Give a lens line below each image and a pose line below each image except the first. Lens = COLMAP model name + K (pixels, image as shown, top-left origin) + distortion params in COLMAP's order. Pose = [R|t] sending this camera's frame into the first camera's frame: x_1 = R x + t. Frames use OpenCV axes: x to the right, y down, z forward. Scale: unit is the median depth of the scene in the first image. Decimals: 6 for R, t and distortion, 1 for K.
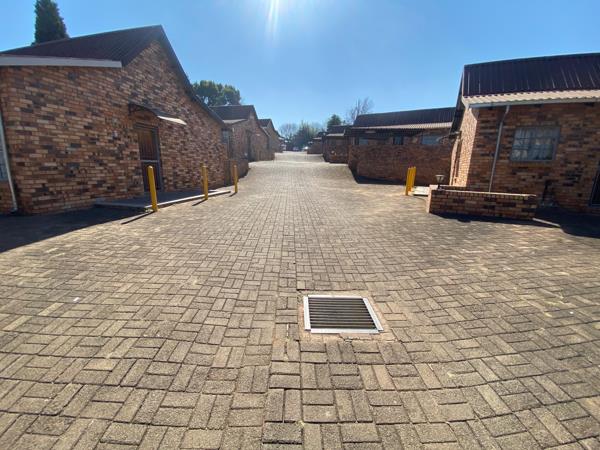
lens RADIAL K [[241.3, 0, 299.3], [0, 241.3, 223.5], [0, 0, 1]] dist [0.015977, -0.020487]
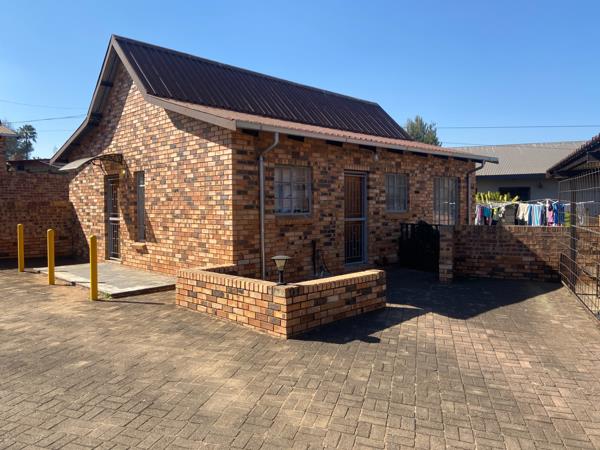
lens RADIAL K [[449.0, 0, 301.9], [0, 449.0, 215.2], [0, 0, 1]] dist [0.083956, -0.099689]
pose [[0.307521, -0.040652, 0.950672, -0.246329], [0.228317, 0.973053, -0.032246, -0.224839], [-0.923743, 0.226971, 0.308516, 0.618288]]
